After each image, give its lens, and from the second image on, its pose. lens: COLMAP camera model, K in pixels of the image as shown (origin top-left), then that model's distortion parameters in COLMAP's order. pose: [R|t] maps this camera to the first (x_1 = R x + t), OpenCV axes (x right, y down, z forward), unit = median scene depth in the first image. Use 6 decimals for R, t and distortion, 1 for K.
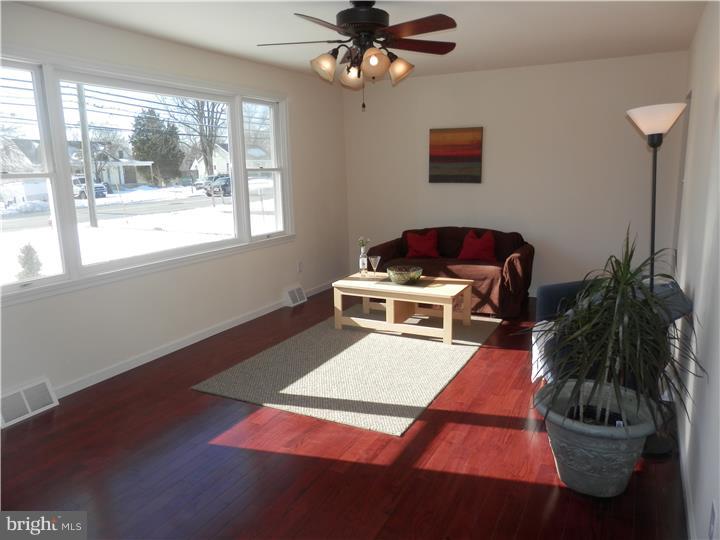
lens RADIAL K [[533.9, 0, 360.0], [0, 533.9, 270.0], [0, 0, 1]] dist [0.003794, 0.005812]
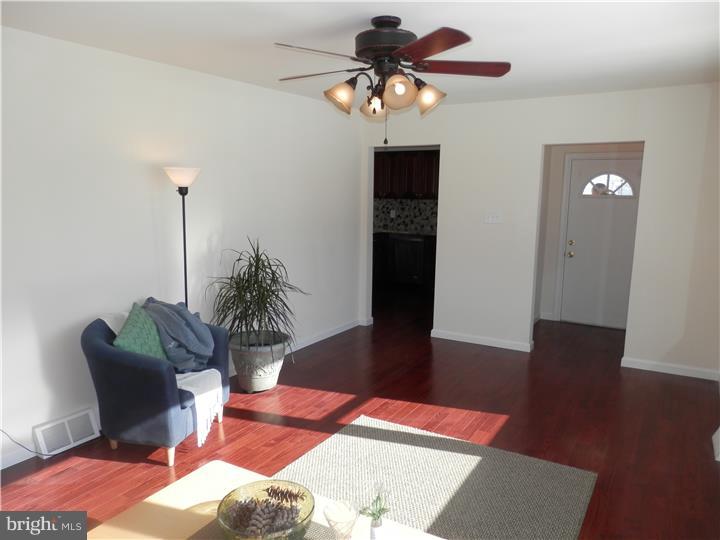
lens RADIAL K [[533.9, 0, 360.0], [0, 533.9, 270.0], [0, 0, 1]] dist [0.003794, 0.005812]
pose [[-0.997287, 0.000083, 0.073618, -0.014314], [0.025832, 0.936809, 0.348887, -0.419963], [-0.068937, 0.349842, -0.934269, 1.880736]]
